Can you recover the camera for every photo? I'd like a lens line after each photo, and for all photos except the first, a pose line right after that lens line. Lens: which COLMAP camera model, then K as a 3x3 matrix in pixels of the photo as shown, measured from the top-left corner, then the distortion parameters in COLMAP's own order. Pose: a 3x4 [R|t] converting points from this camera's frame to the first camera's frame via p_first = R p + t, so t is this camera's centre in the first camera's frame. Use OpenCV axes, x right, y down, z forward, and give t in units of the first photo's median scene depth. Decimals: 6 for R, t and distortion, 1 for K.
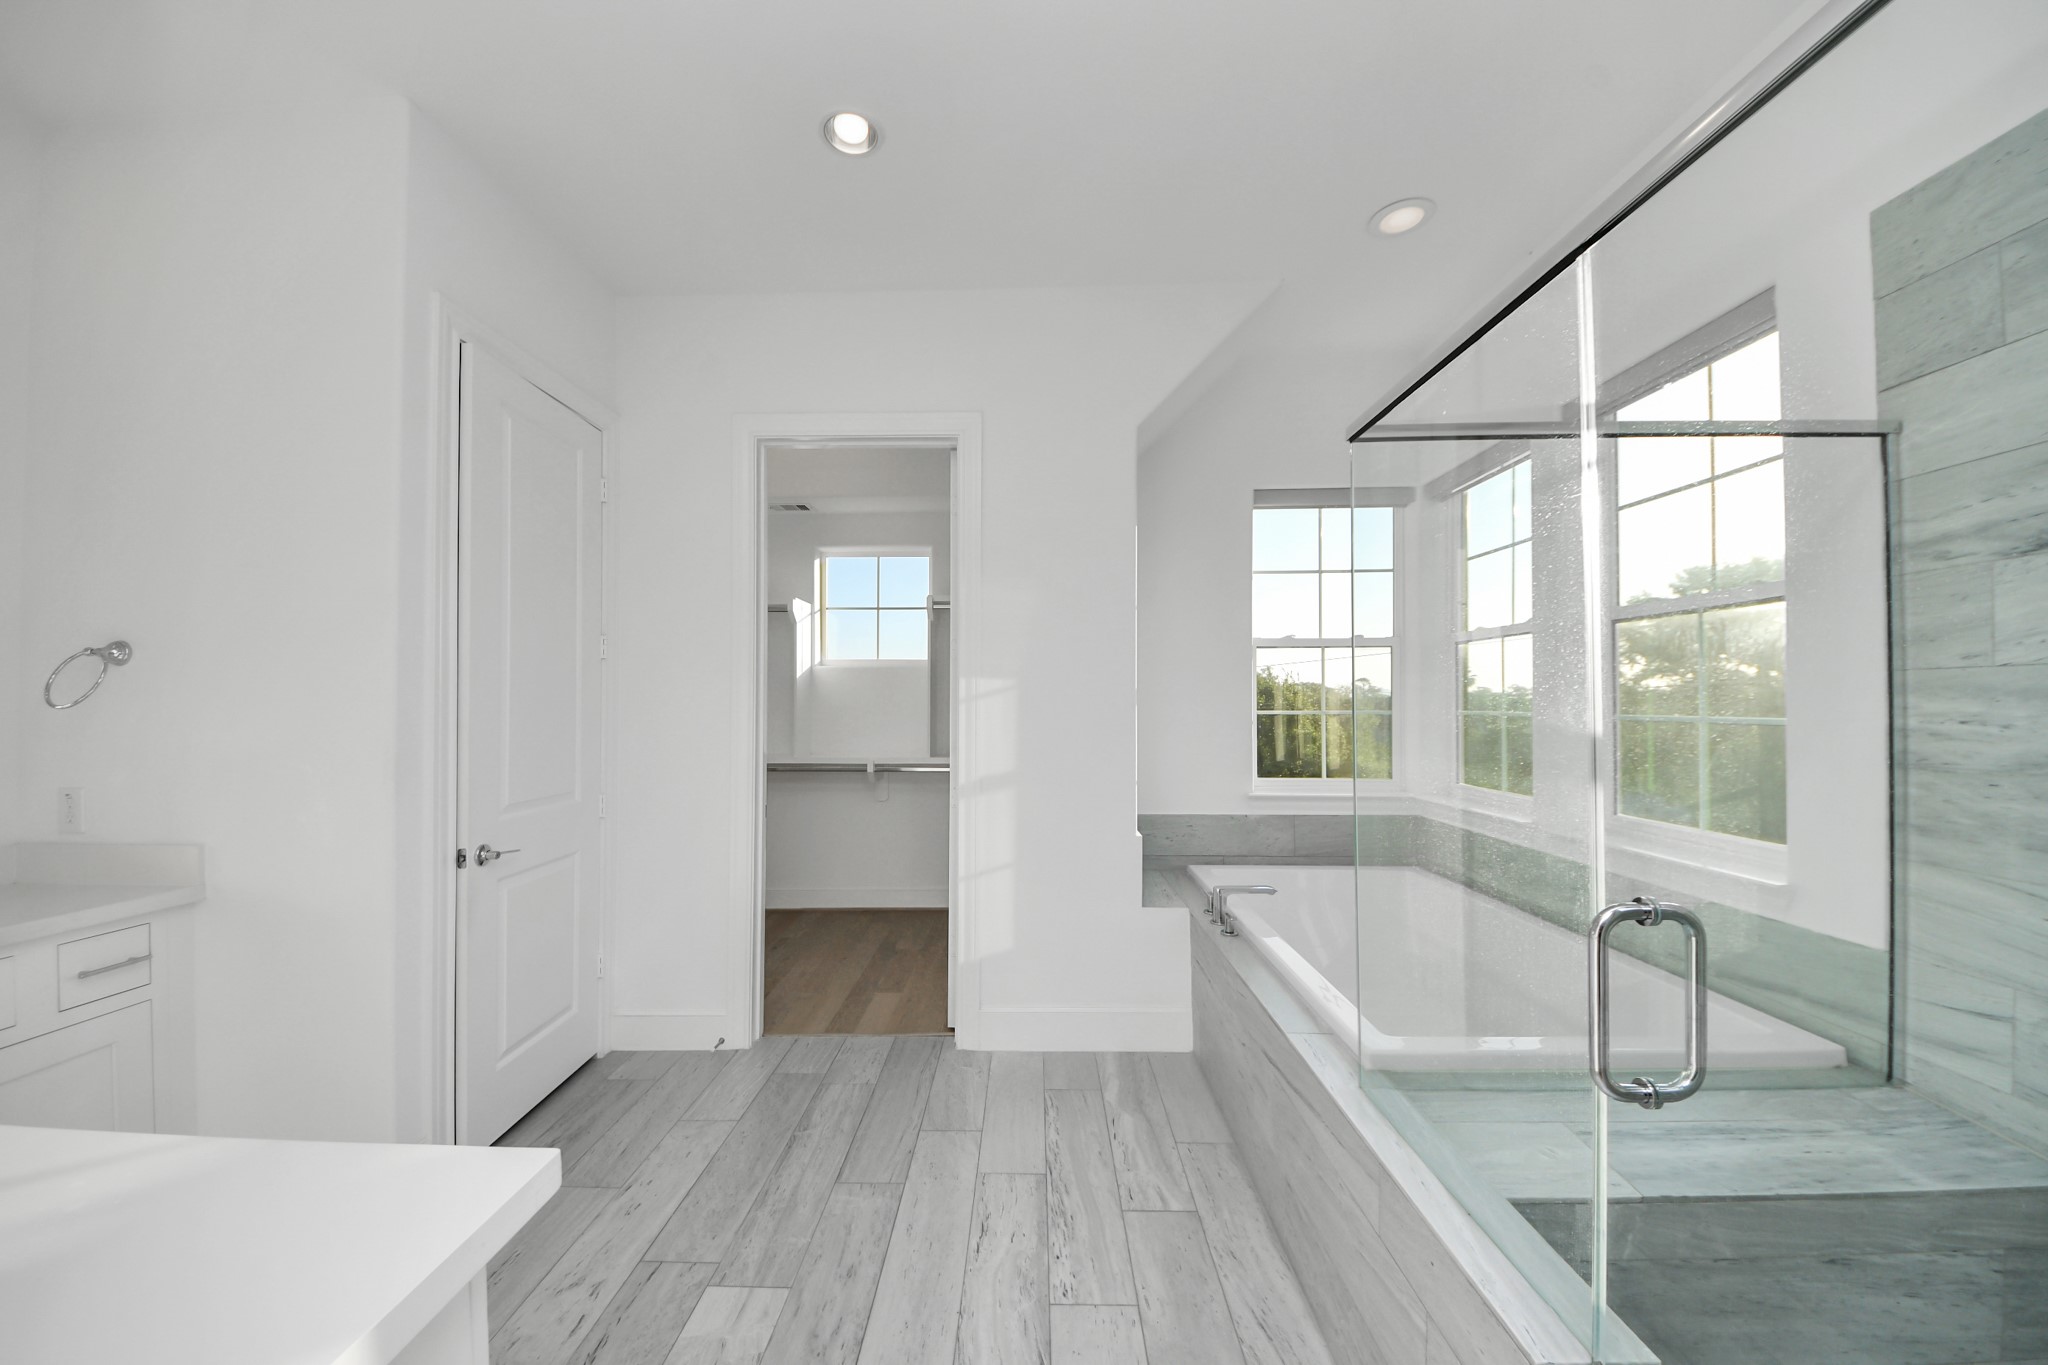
lens RADIAL K [[759.2, 0, 1012.8], [0, 759.2, 683.7], [0, 0, 1]] dist [-0.001949, -0.003230]
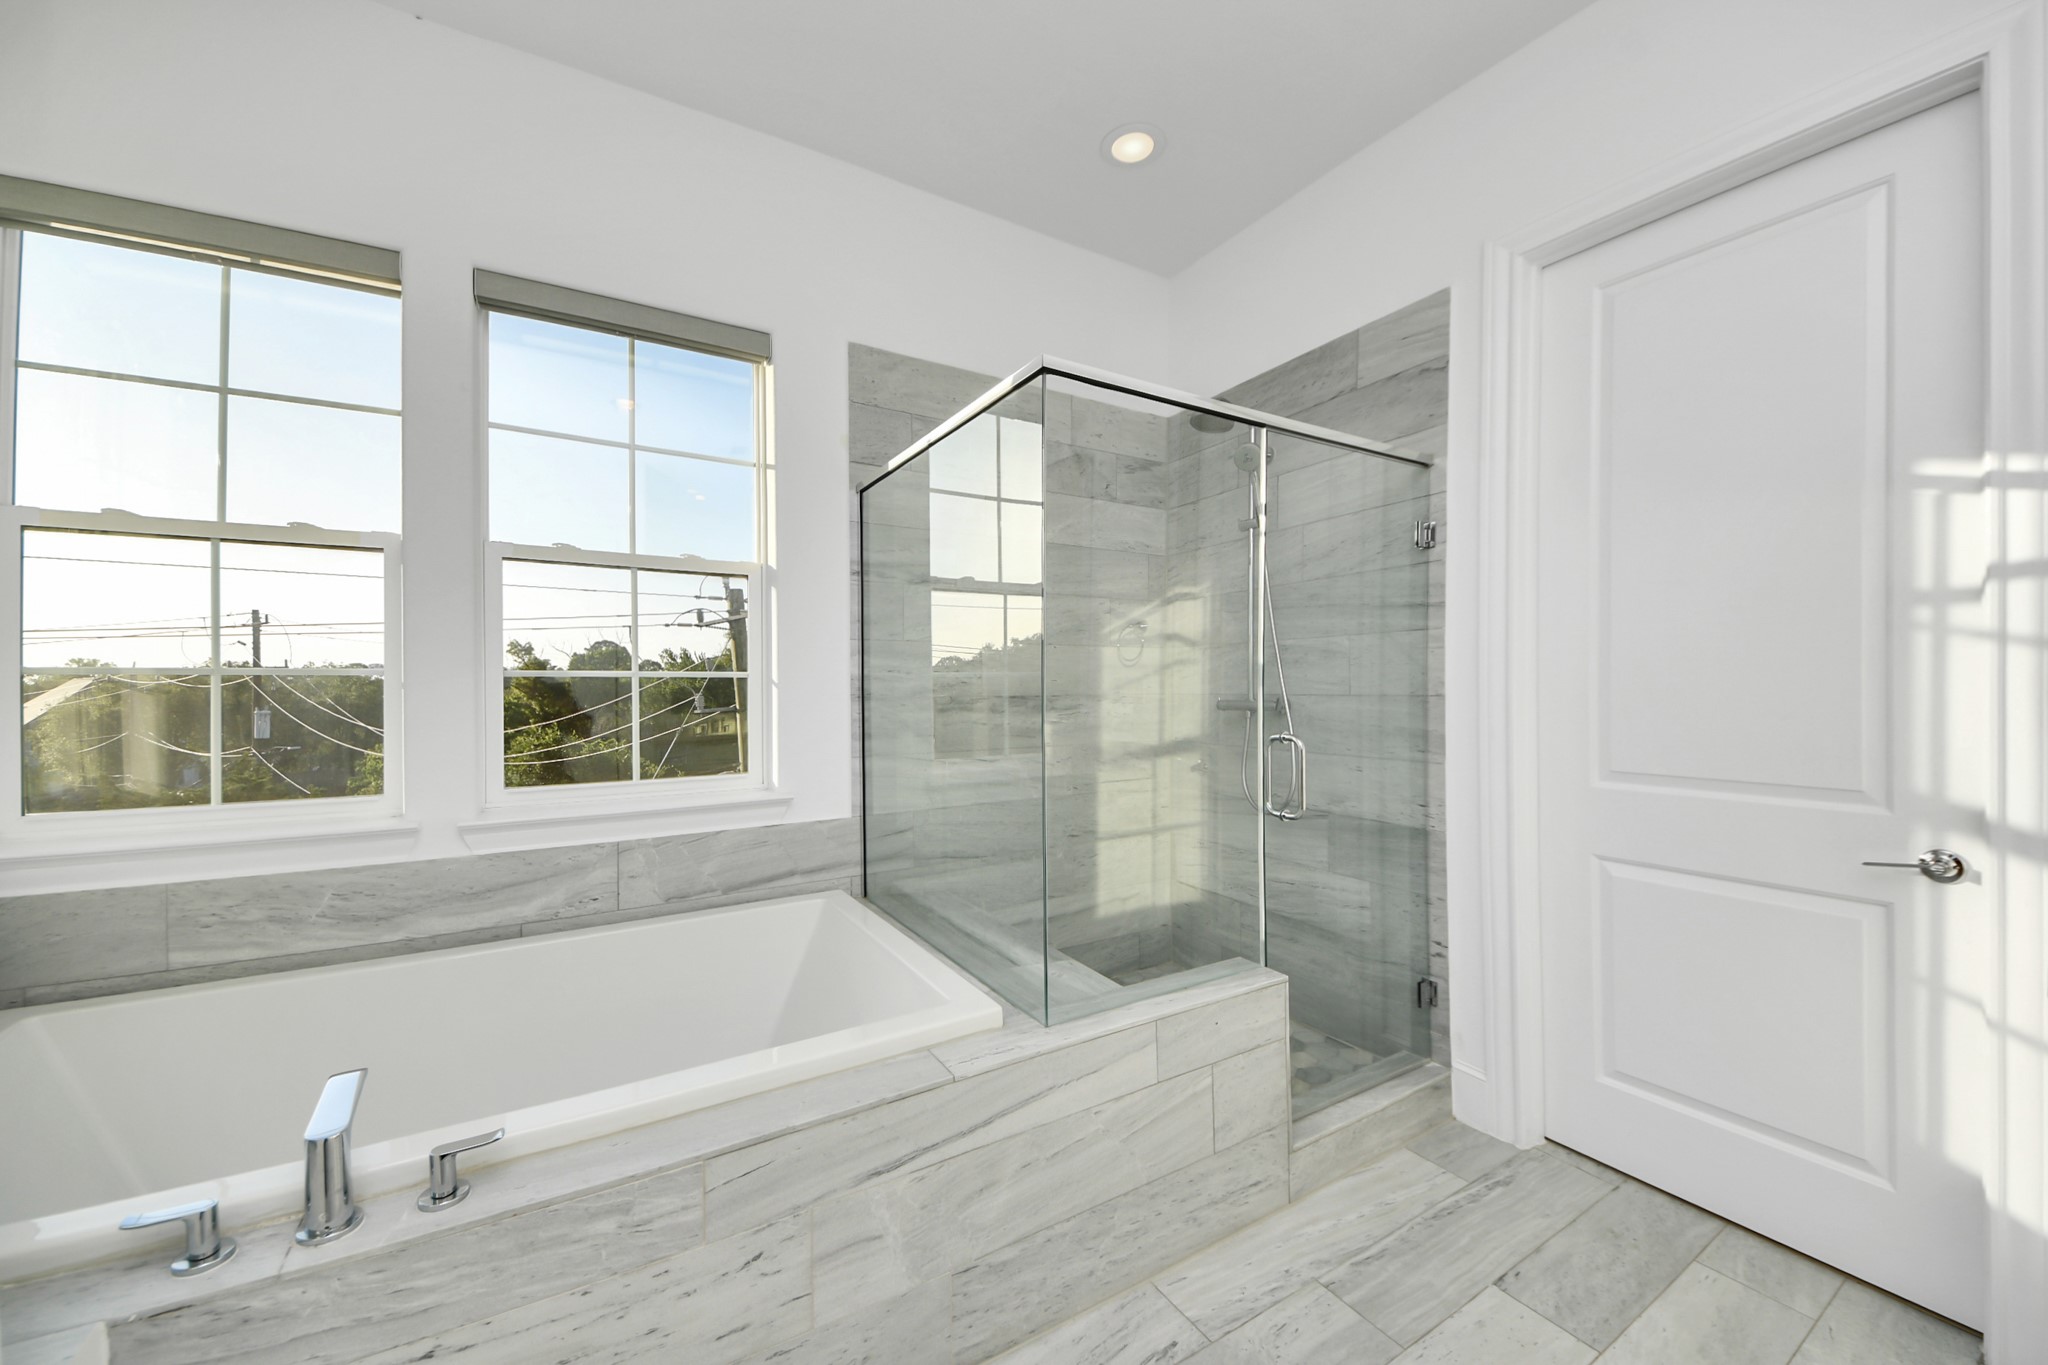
lens RADIAL K [[759.2, 0, 1006.3], [0, 759.2, 697.2], [0, 0, 1]] dist [-0.001949, -0.003230]
pose [[-0.527064, -0.011752, 0.849744, -0.375671], [-0.013266, 0.999896, 0.005600, 0.092123], [-0.849722, -0.008321, -0.527165, 1.615290]]
